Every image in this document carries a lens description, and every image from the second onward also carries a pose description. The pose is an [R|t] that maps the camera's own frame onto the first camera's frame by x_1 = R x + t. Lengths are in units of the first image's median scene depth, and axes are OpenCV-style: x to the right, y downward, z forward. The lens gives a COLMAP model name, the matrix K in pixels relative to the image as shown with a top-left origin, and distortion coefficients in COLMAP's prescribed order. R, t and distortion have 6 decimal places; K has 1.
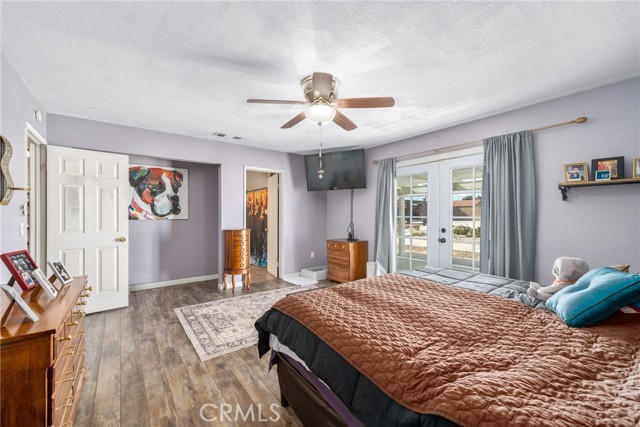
lens RADIAL K [[263.2, 0, 317.0], [0, 263.2, 214.3], [0, 0, 1]] dist [-0.000640, 0.000077]
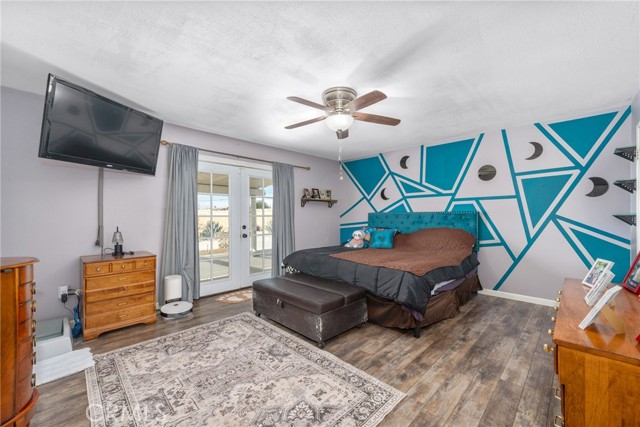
lens RADIAL K [[263.2, 0, 321.0], [0, 263.2, 213.8], [0, 0, 1]] dist [-0.000640, 0.000077]
pose [[-0.157662, 0.009079, 0.987451, -1.162511], [0.002226, 0.999958, -0.008838, 0.020771], [-0.987491, 0.000805, -0.157676, 1.353680]]
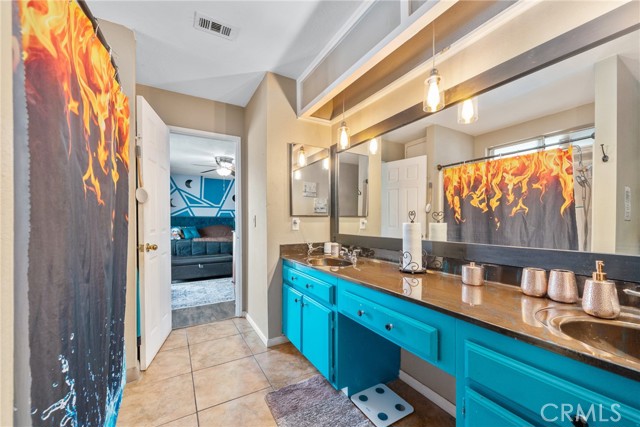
lens RADIAL K [[247.0, 0, 321.3], [0, 247.0, 222.4], [0, 0, 1]] dist [-0.002244, -0.000196]
pose [[-0.994135, -0.003064, 0.108104, -1.130862], [-0.002748, 0.999992, 0.003070, 0.053822], [-0.108113, 0.002755, -0.994135, 3.257929]]
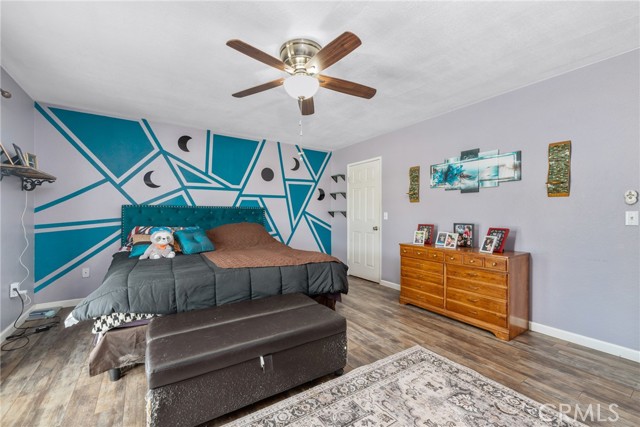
lens RADIAL K [[263.2, 0, 322.2], [0, 263.2, 212.3], [0, 0, 1]] dist [-0.000640, 0.000077]
pose [[-0.999098, -0.002032, 0.042404, -0.101435], [-0.002411, 0.999958, -0.008891, 0.045892], [-0.042384, -0.008985, -0.999061, 2.018366]]
